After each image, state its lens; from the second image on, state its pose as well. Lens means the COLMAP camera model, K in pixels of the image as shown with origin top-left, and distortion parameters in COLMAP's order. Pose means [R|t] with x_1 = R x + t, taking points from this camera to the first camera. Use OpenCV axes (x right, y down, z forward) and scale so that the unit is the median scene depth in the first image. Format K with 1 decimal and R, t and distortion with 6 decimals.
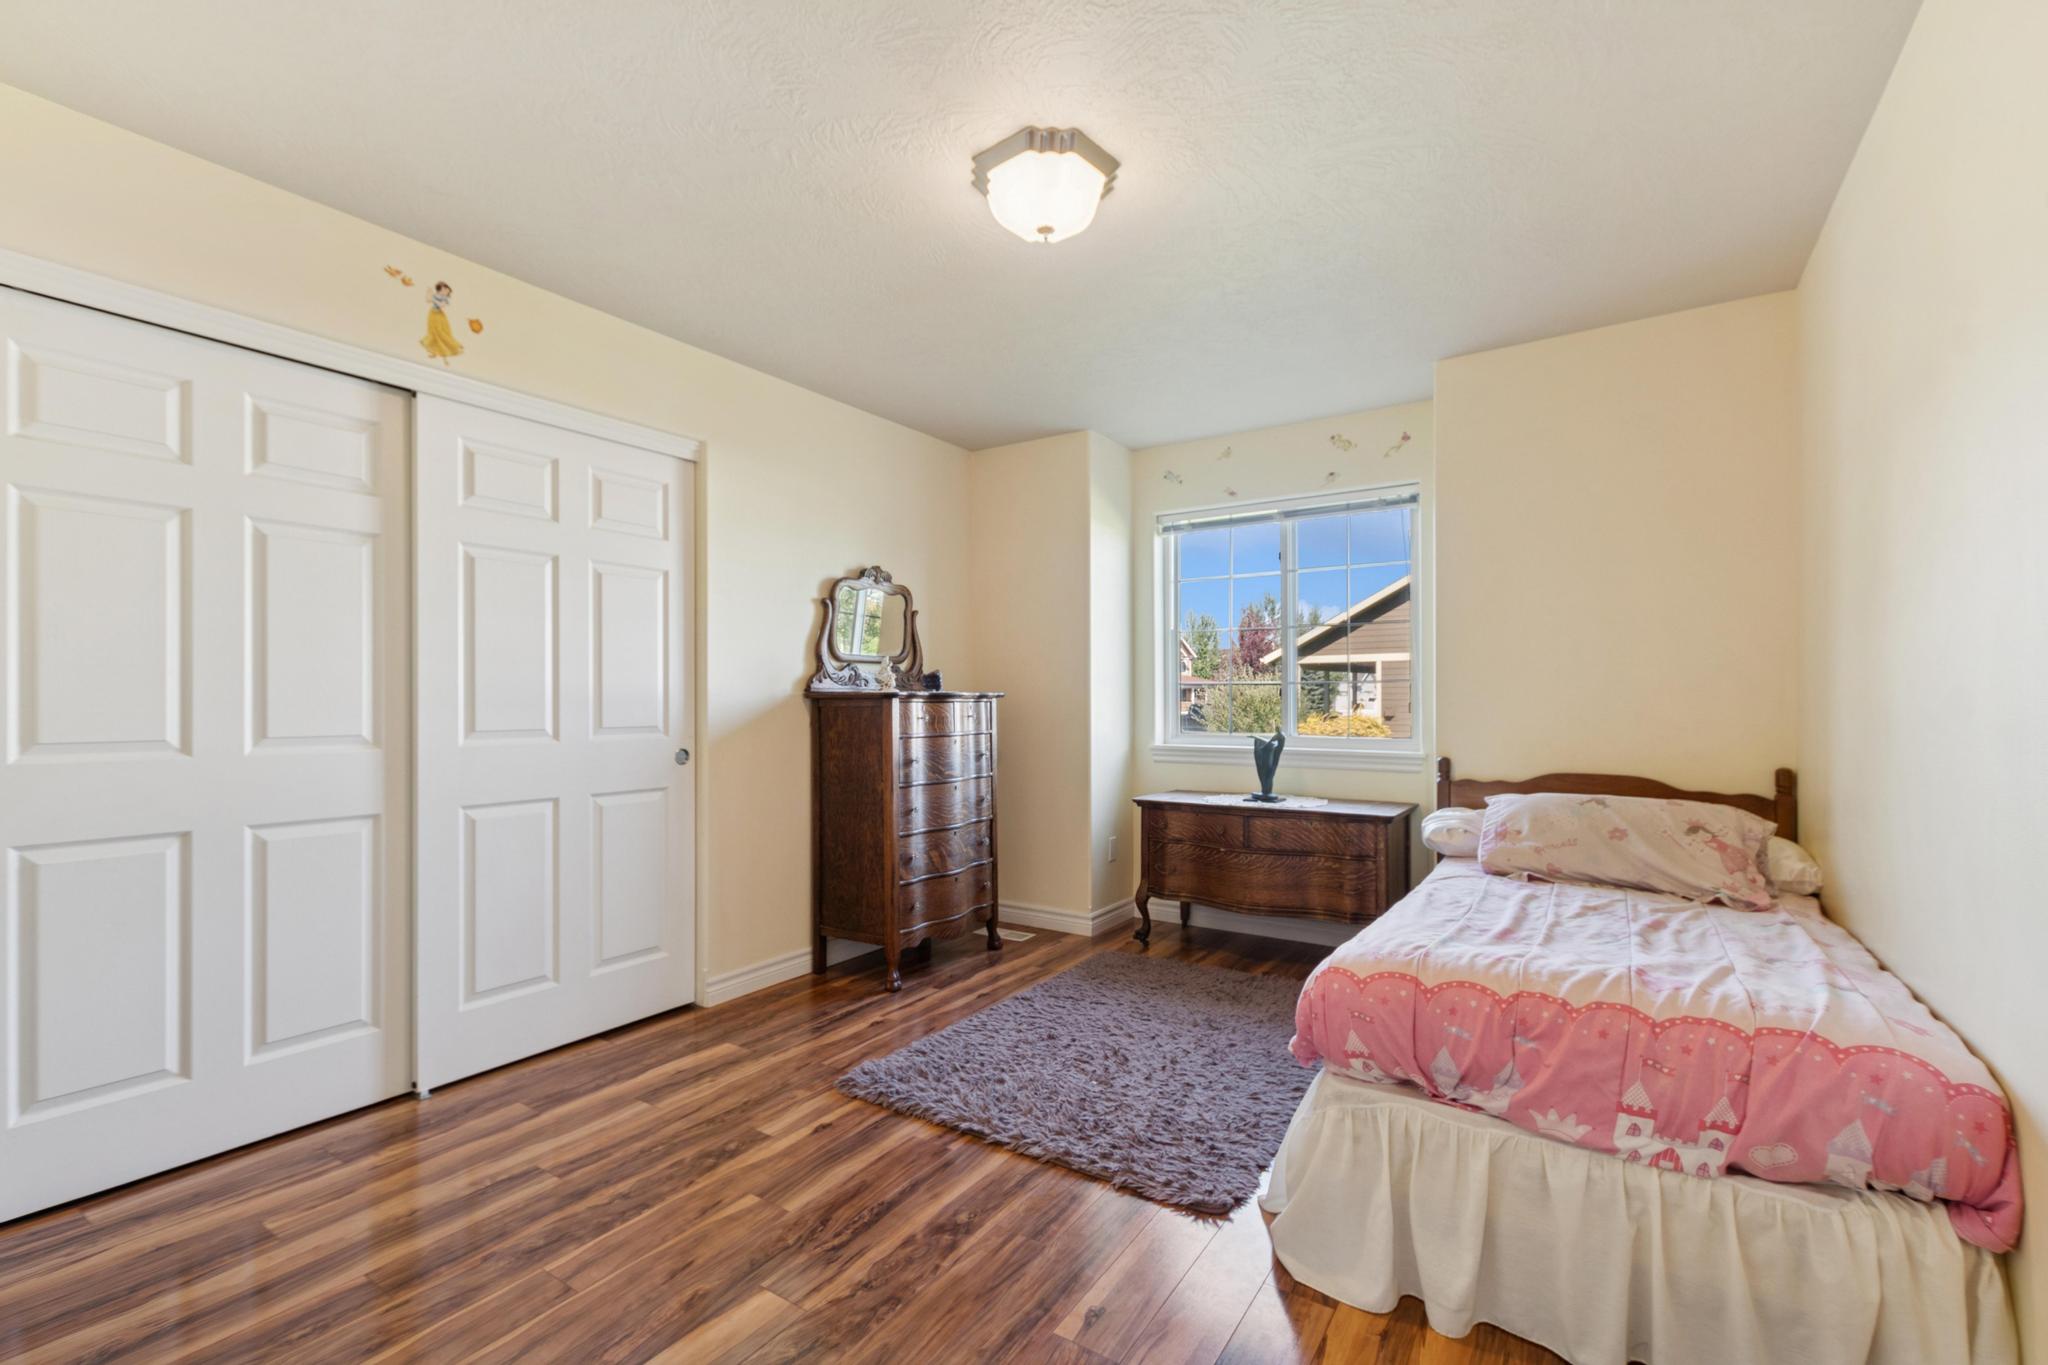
lens RADIAL K [[894.5, 0, 1024.1], [0, 894.5, 692.4], [0, 0, 1]] dist [0.008818, -0.005723]
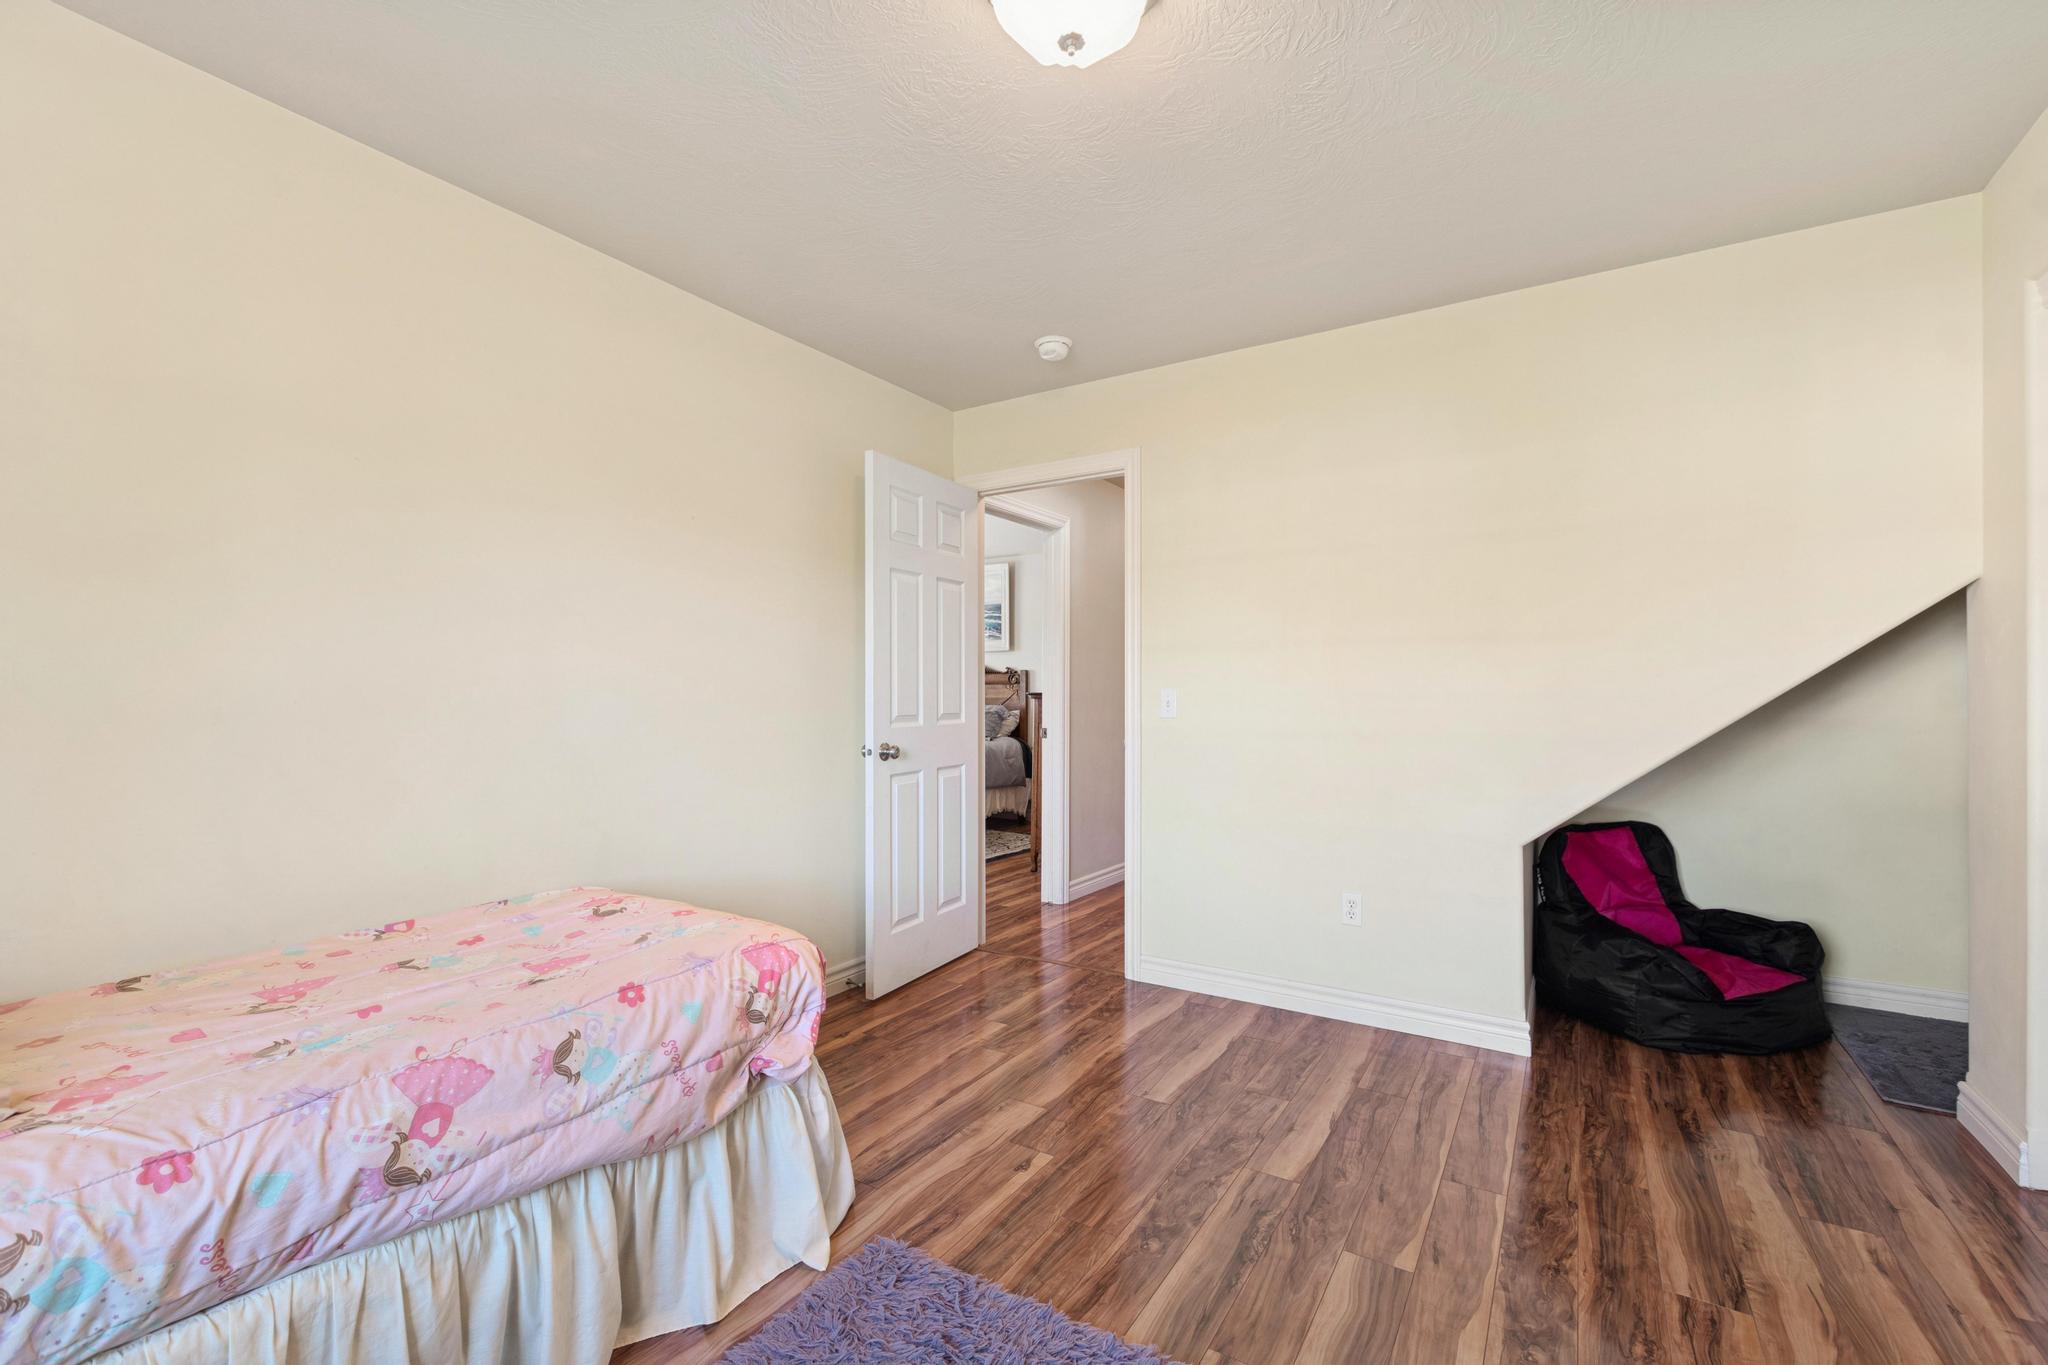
lens RADIAL K [[894.5, 0, 1023.5], [0, 894.5, 688.3], [0, 0, 1]] dist [0.008818, -0.005723]
pose [[-0.999587, 0.002647, -0.028614, 0.098340], [0.002987, 0.999926, -0.011822, 0.009728], [0.028580, -0.011902, -0.999521, 2.010778]]
